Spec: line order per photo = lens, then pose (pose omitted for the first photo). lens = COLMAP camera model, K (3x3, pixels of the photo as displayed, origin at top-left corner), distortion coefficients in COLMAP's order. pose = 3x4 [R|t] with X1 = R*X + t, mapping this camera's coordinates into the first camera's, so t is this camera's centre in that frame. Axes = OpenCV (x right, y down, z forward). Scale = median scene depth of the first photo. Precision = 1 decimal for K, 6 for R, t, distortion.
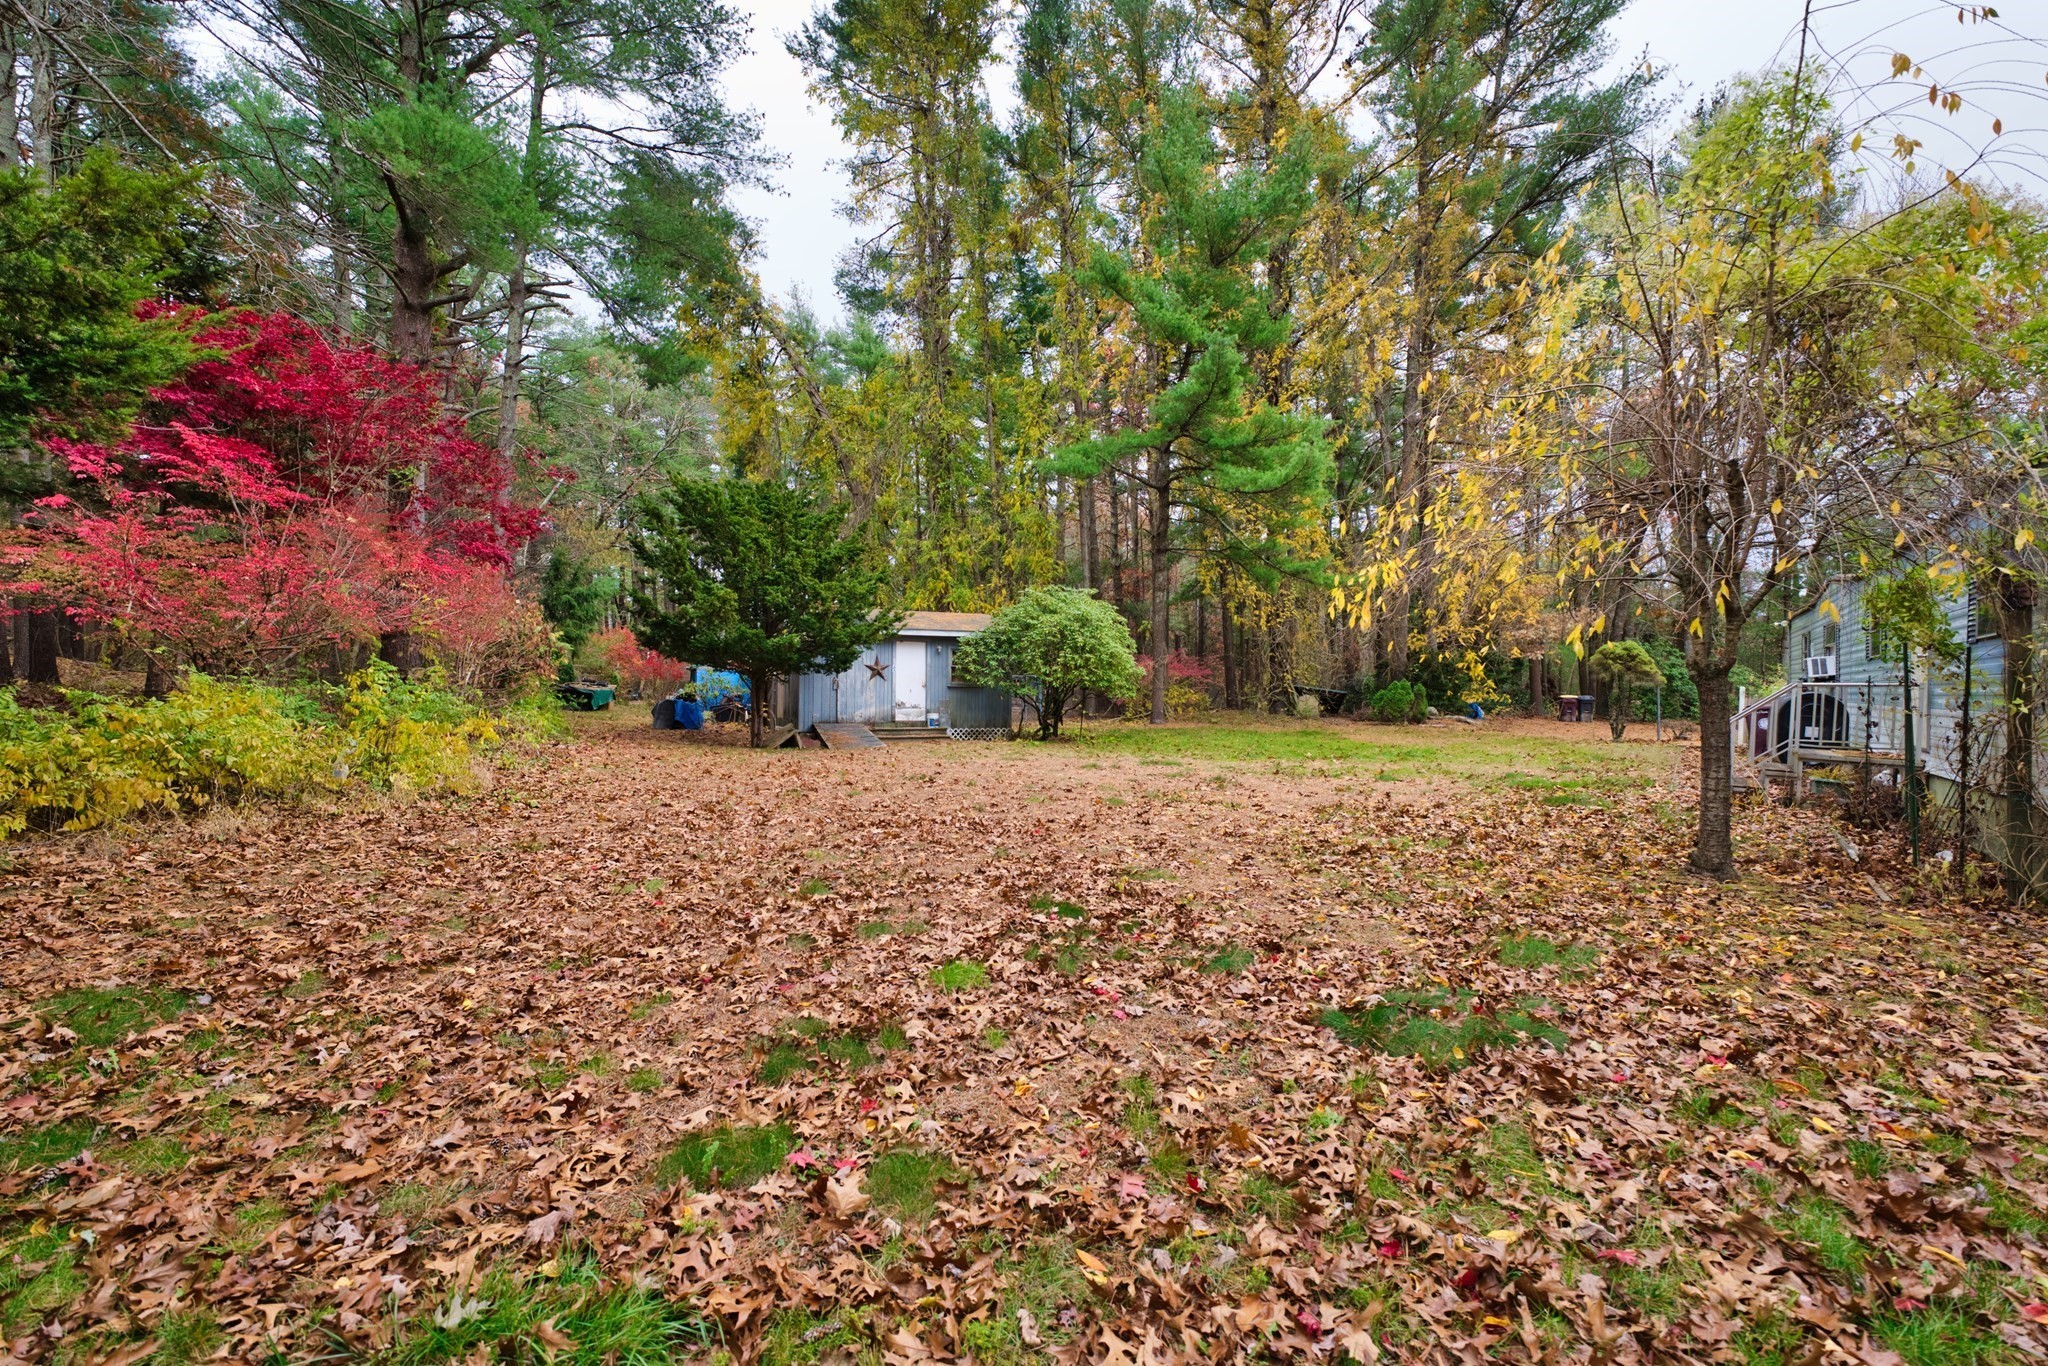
lens RADIAL K [[832.1, 0, 1017.8], [0, 832.1, 685.4], [0, 0, 1]] dist [-0.012133, 0.000078]
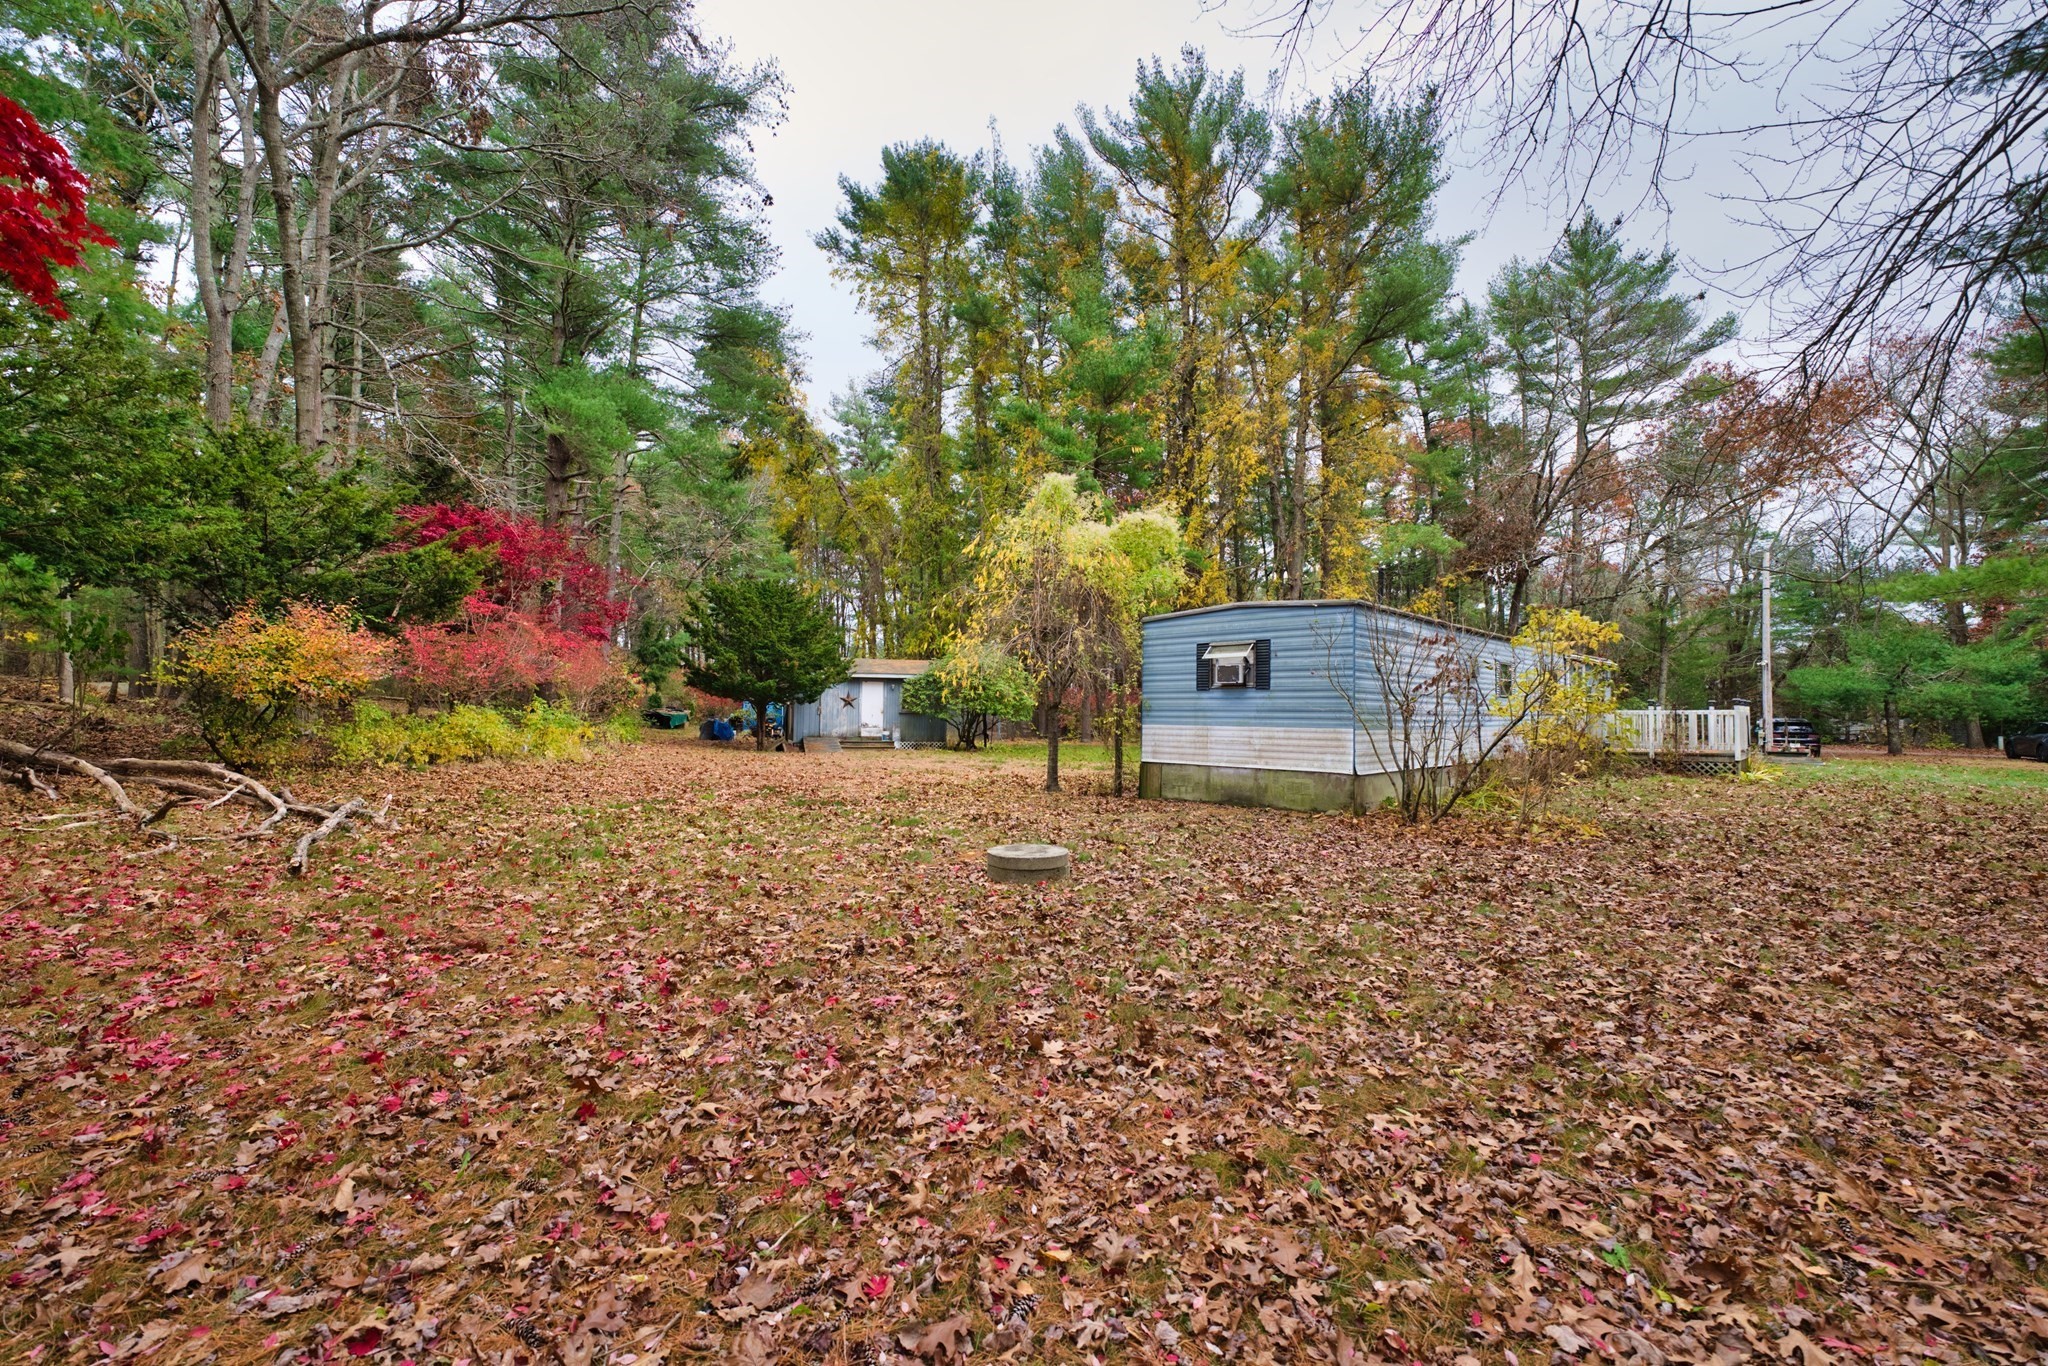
lens RADIAL K [[832.1, 0, 1029.9], [0, 832.1, 684.1], [0, 0, 1]] dist [-0.012133, 0.000078]
pose [[0.994956, 0.000627, -0.100306, 0.294497], [-0.004095, 0.999401, -0.034366, 0.000462], [0.100225, 0.034604, 0.994363, -0.422787]]
